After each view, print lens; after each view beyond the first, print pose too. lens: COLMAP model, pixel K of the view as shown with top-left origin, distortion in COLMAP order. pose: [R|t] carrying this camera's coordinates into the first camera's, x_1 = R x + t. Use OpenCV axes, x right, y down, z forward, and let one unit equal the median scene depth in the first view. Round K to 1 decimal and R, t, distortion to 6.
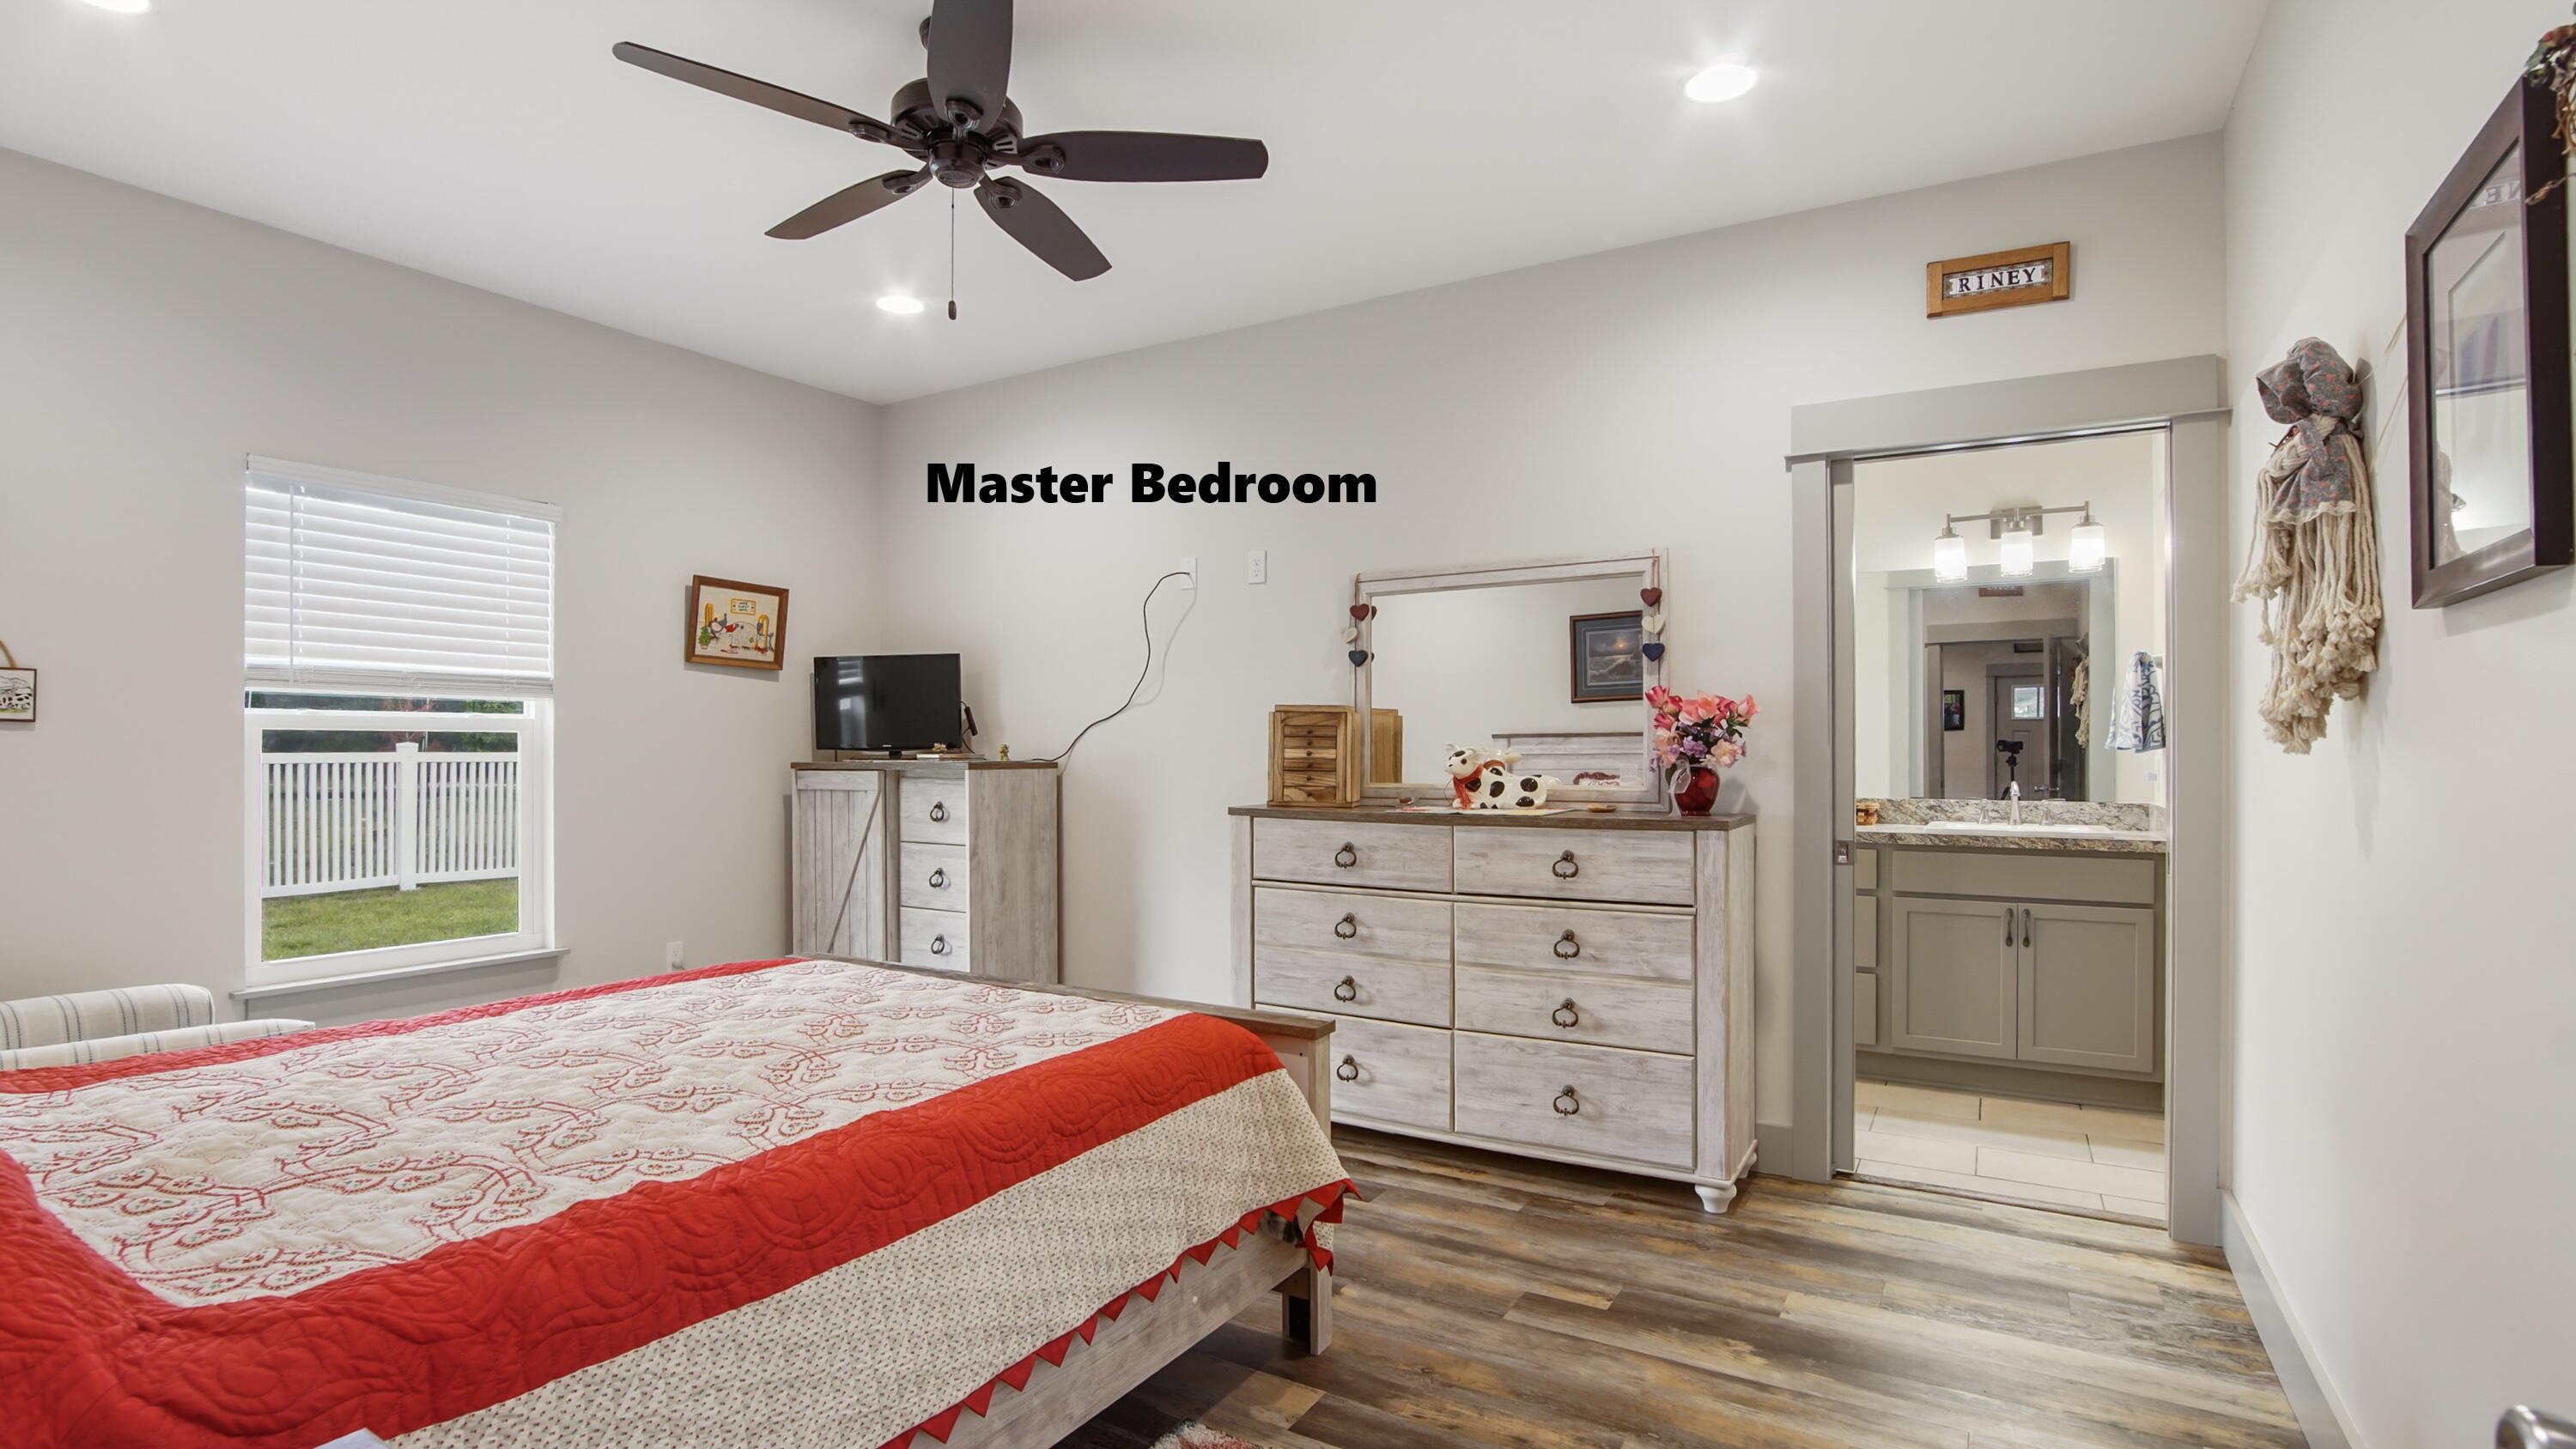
lens RADIAL K [[1207.9, 0, 1268.3], [0, 1207.9, 791.0], [0, 0, 1]] dist [0.001161, -0.000442]
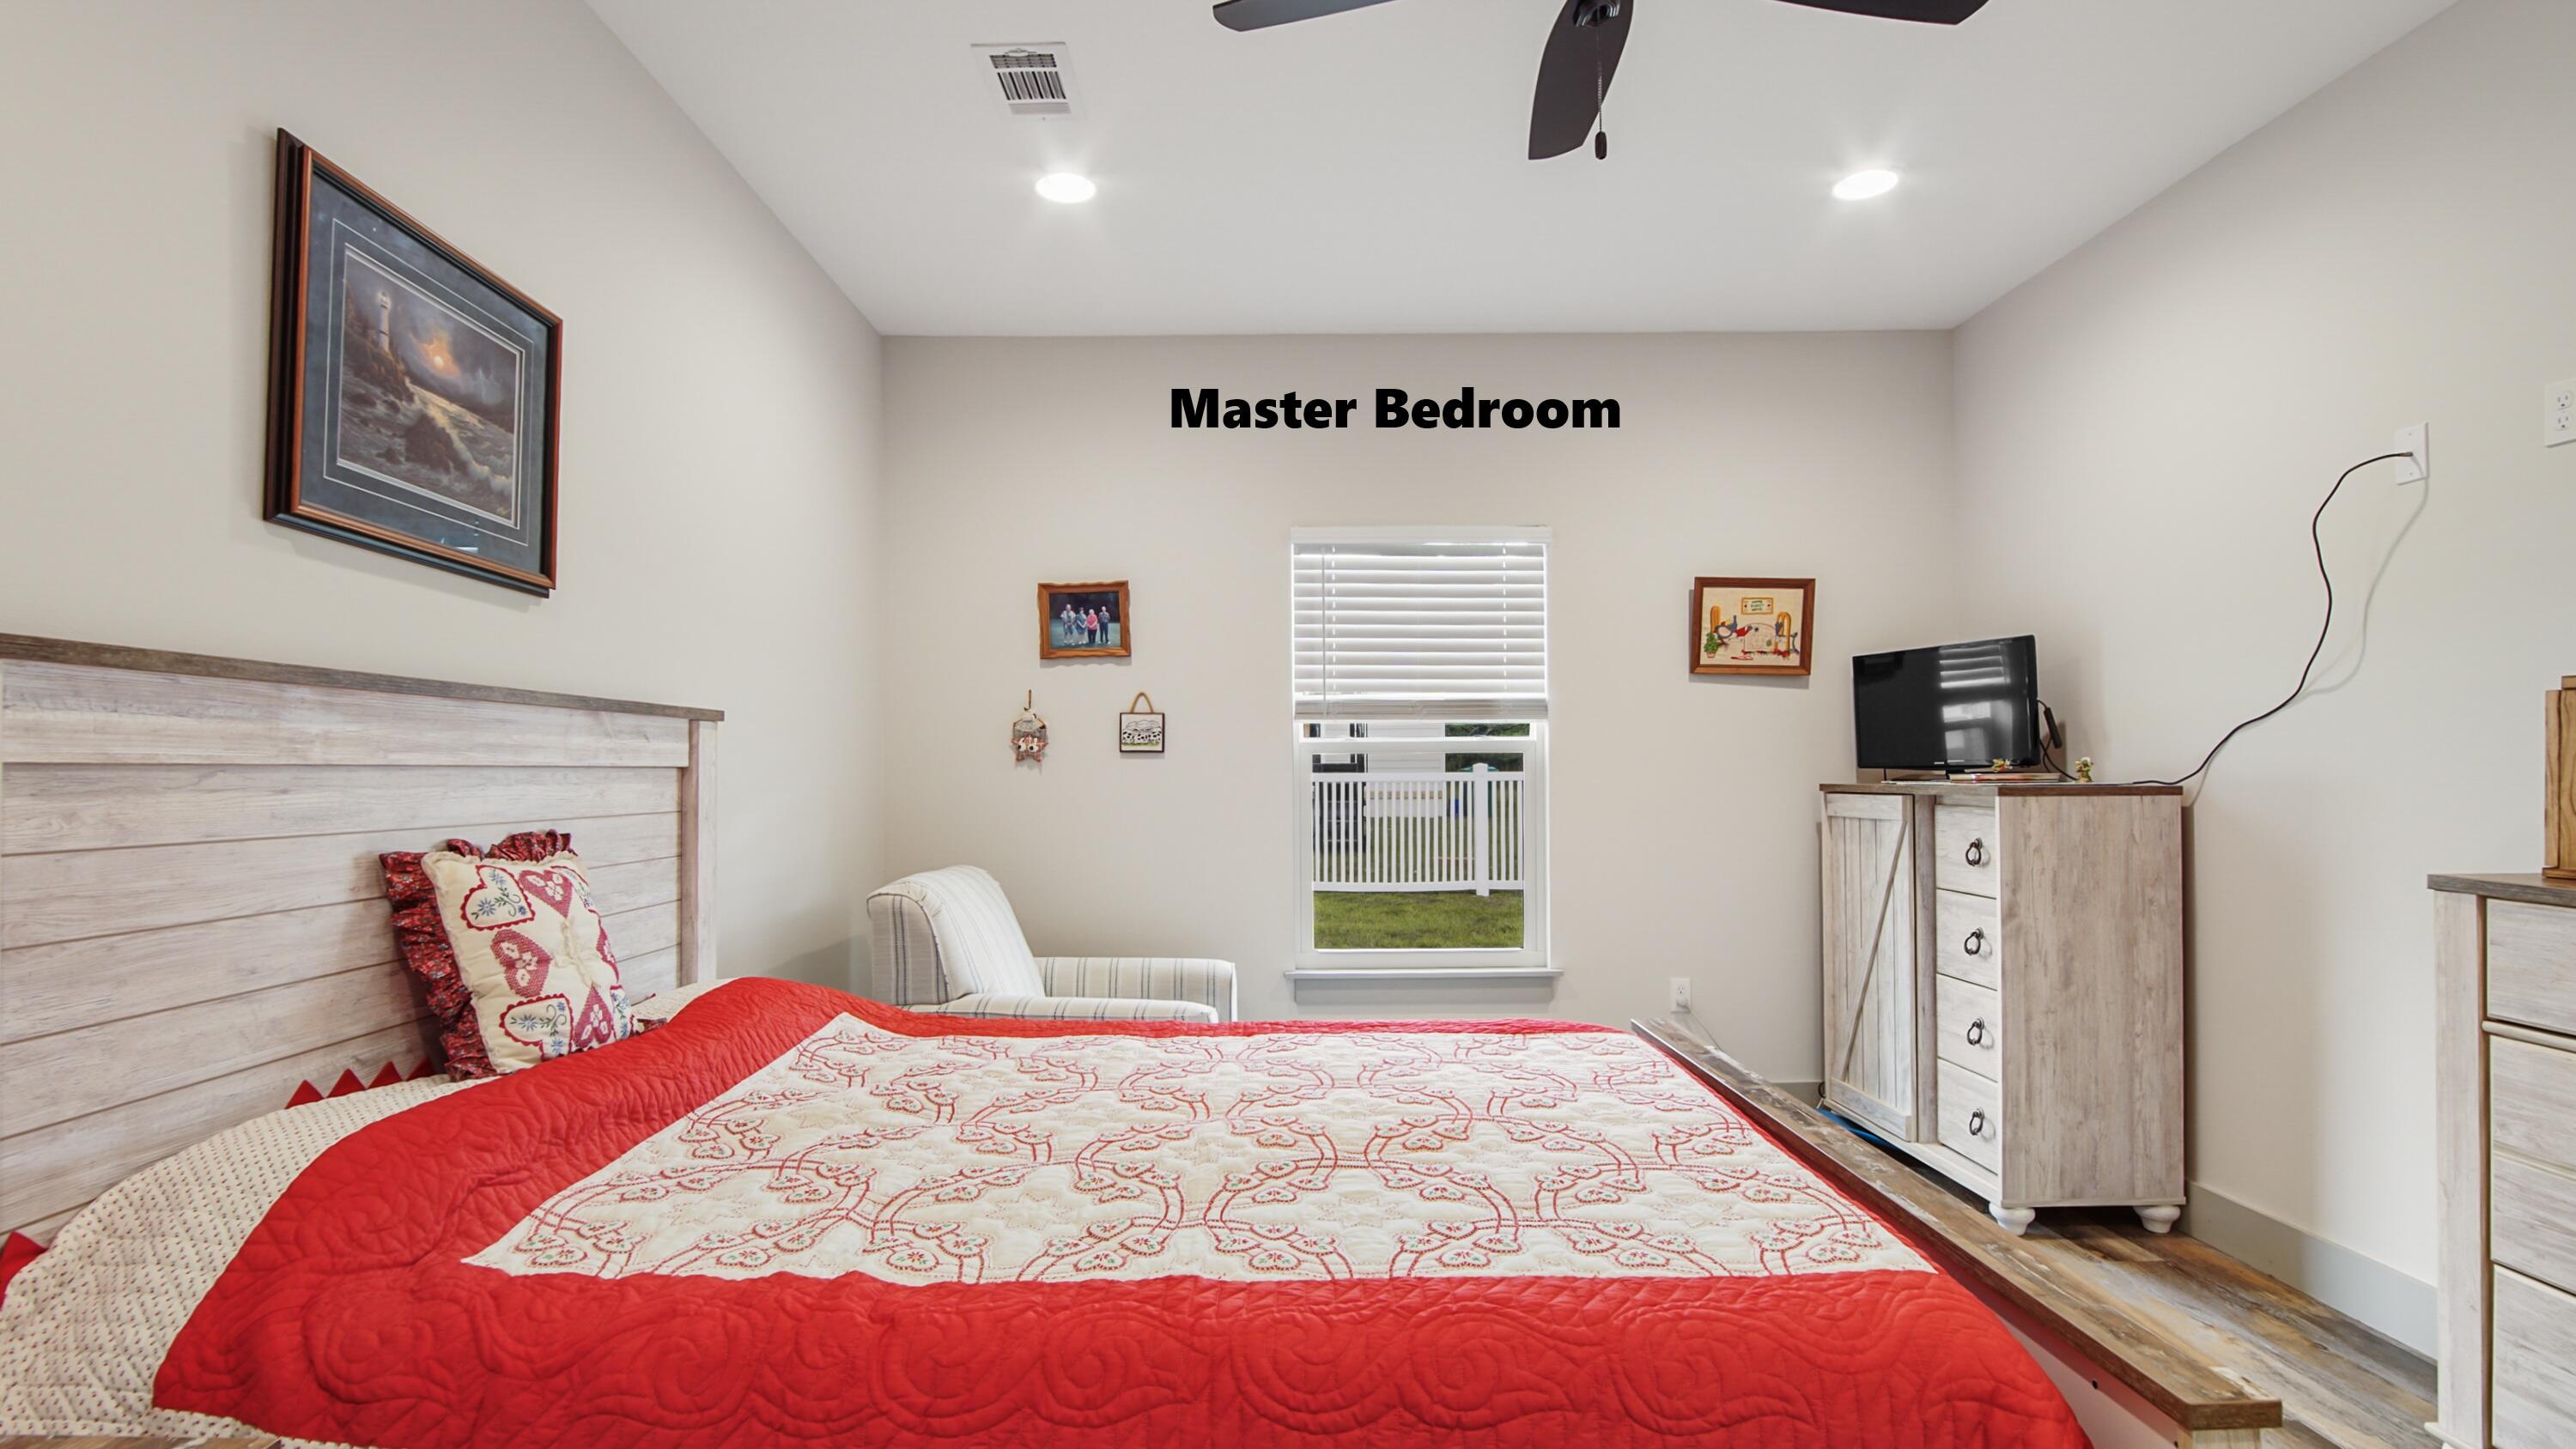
lens RADIAL K [[1207.9, 0, 1268.3], [0, 1207.9, 791.0], [0, 0, 1]] dist [0.001161, -0.000442]
pose [[0.532180, 0.012774, -0.846535, 0.121981], [-0.024793, 0.999692, -0.000502, -0.009172], [0.846268, 0.021255, 0.532333, 0.240142]]
